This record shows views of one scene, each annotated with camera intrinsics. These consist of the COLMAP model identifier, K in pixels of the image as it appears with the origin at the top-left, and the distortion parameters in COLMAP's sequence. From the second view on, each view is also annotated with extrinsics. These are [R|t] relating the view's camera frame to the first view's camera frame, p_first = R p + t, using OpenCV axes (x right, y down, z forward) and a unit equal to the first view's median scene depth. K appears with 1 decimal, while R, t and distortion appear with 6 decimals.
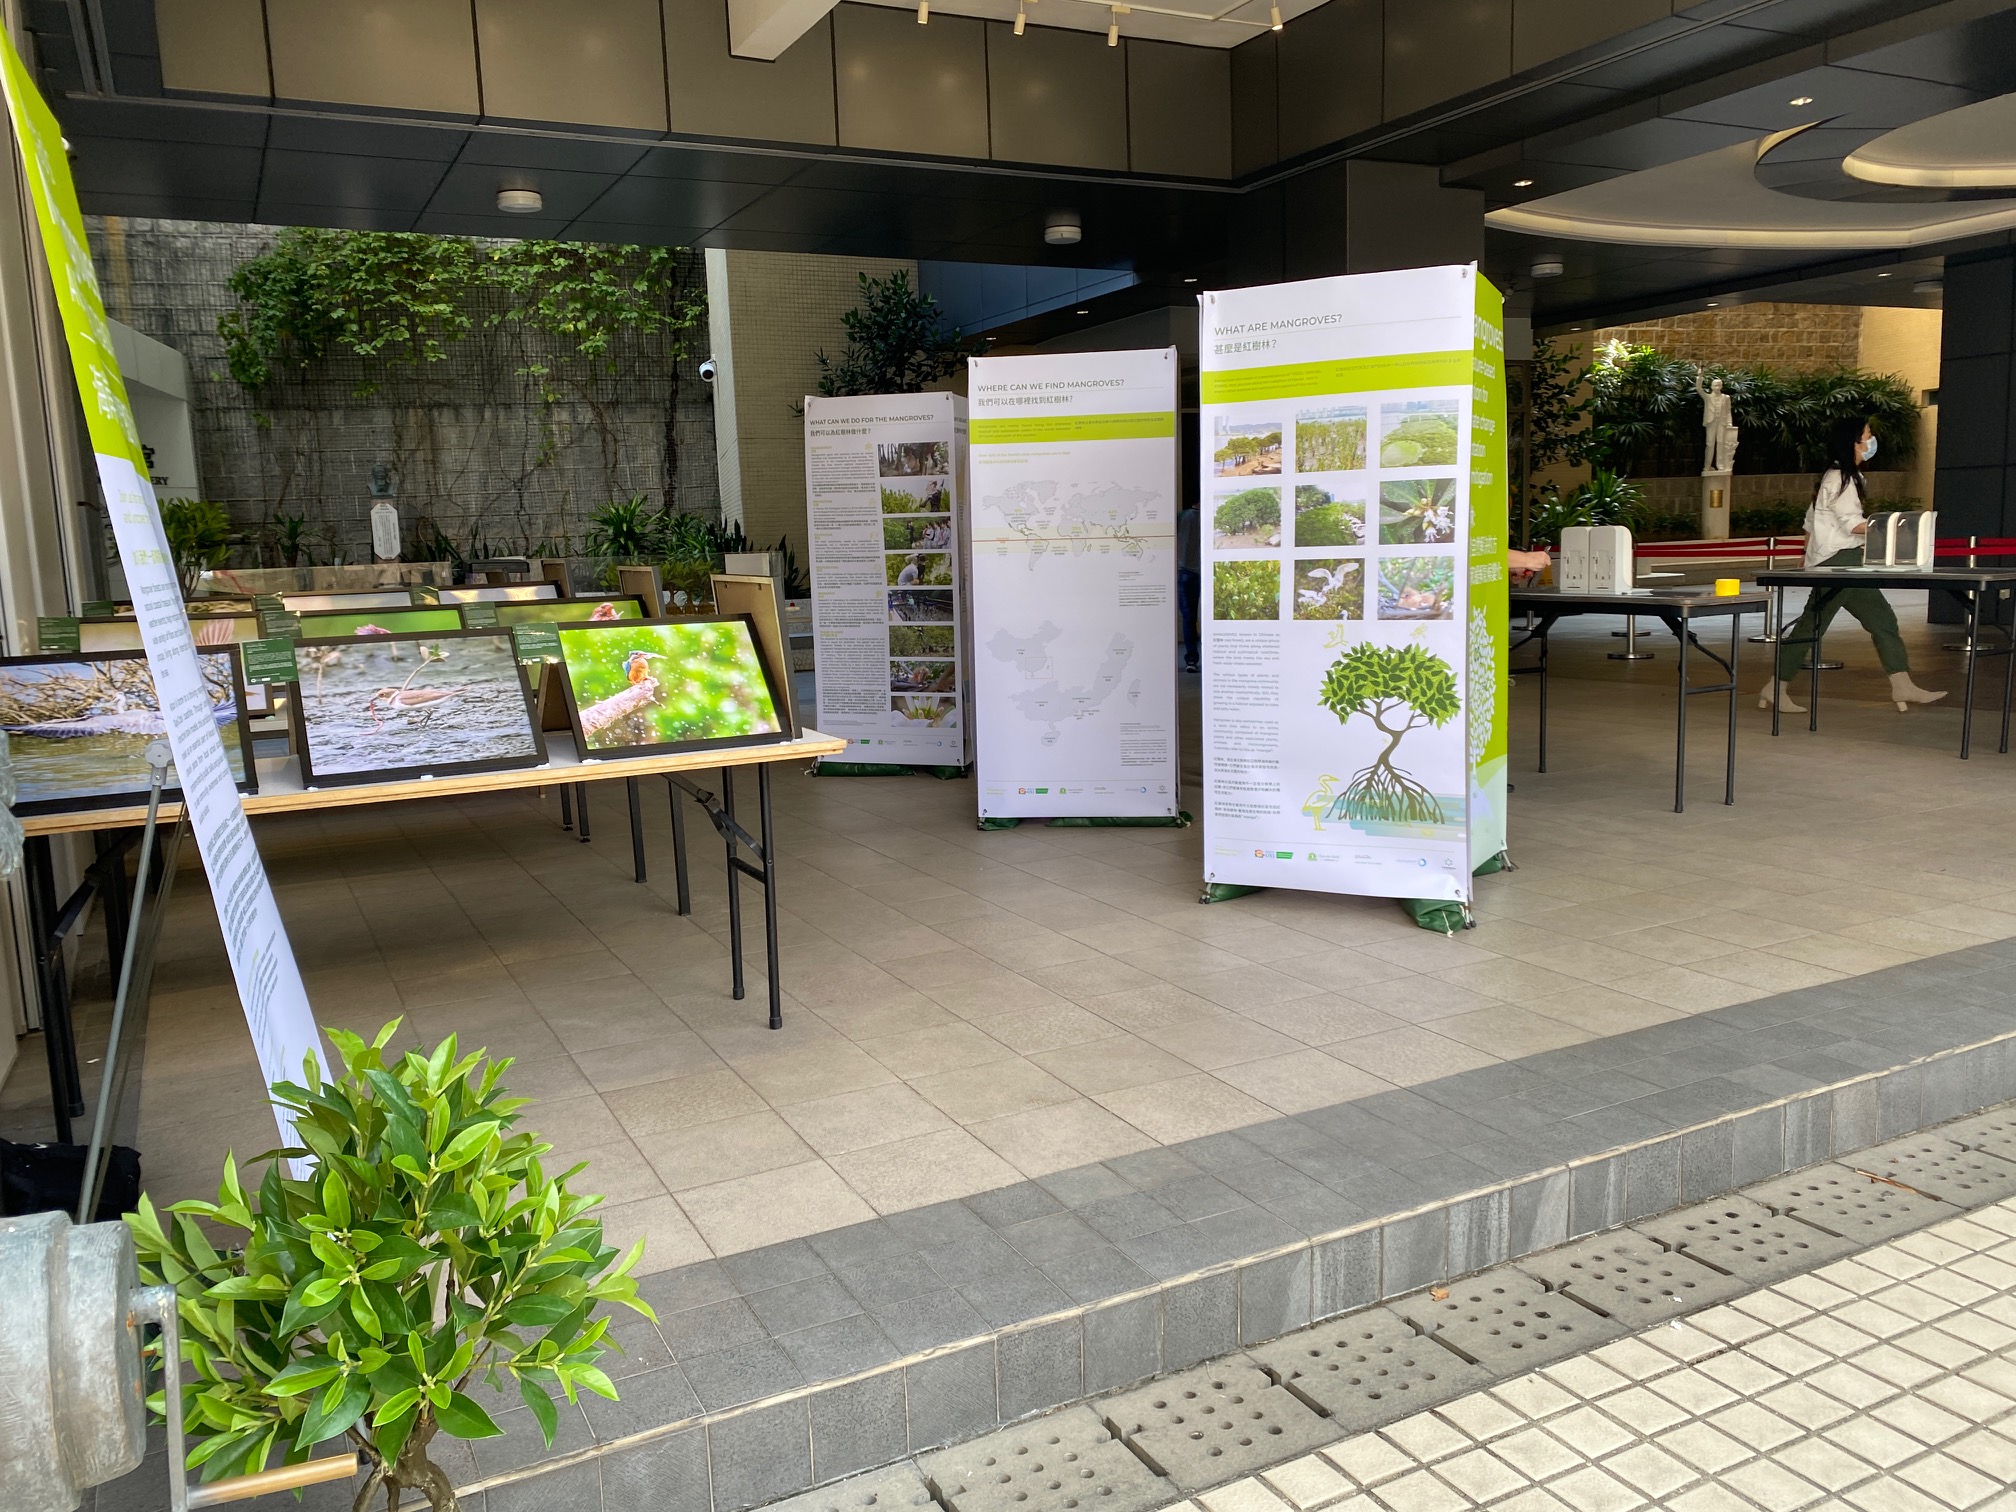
lens RADIAL K [[1538.6, 0, 1020.5], [0, 1538.6, 758.9], [0, 0, 1]] dist [0.067706, -0.100226]
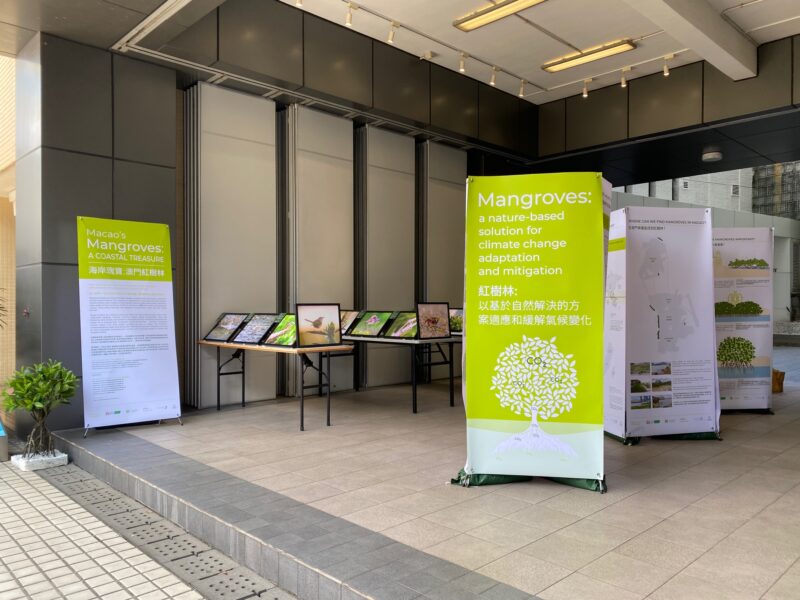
lens RADIAL K [[620.0, 0, 402.3], [0, 620.0, 305.0], [0, 0, 1]] dist [0.007489, -0.007444]
pose [[0.286011, 0.037487, -0.957493, 1.346751], [-0.149863, 0.988688, -0.006057, -0.145786], [0.946435, 0.145225, 0.288393, 0.825903]]
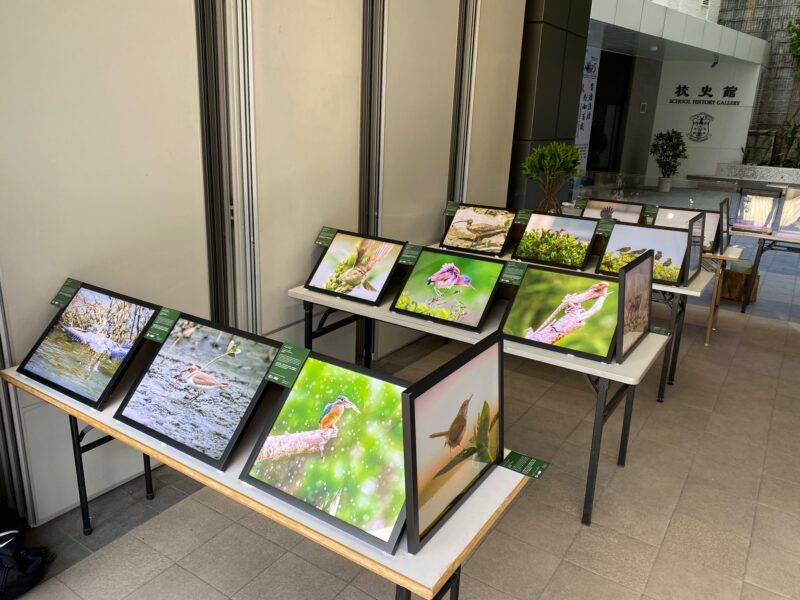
lens RADIAL K [[617.4, 0, 389.8], [0, 617.4, 297.3], [0, 0, 1]] dist [0.011201, -0.007461]
pose [[0.473087, 0.301951, -0.827656, 0.117975], [-0.176877, 0.952859, 0.246526, -0.260458], [0.863078, 0.029765, 0.504193, 0.819535]]
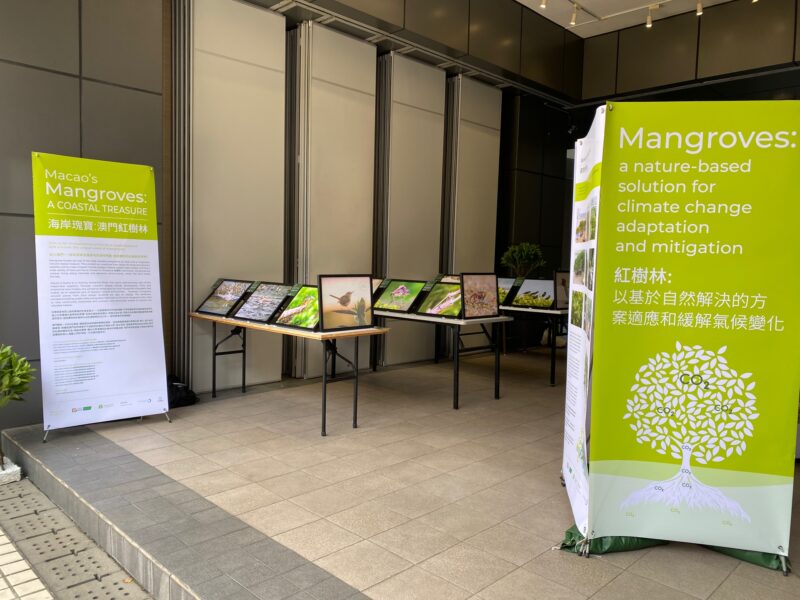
lens RADIAL K [[617.4, 0, 389.8], [0, 617.4, 297.3], [0, 0, 1]] dist [0.011201, -0.007461]
pose [[0.293760, 0.106129, -0.949969, 0.973096], [-0.174395, 0.983088, 0.055901, -0.165083], [0.939836, 0.149248, 0.307300, 0.790527]]
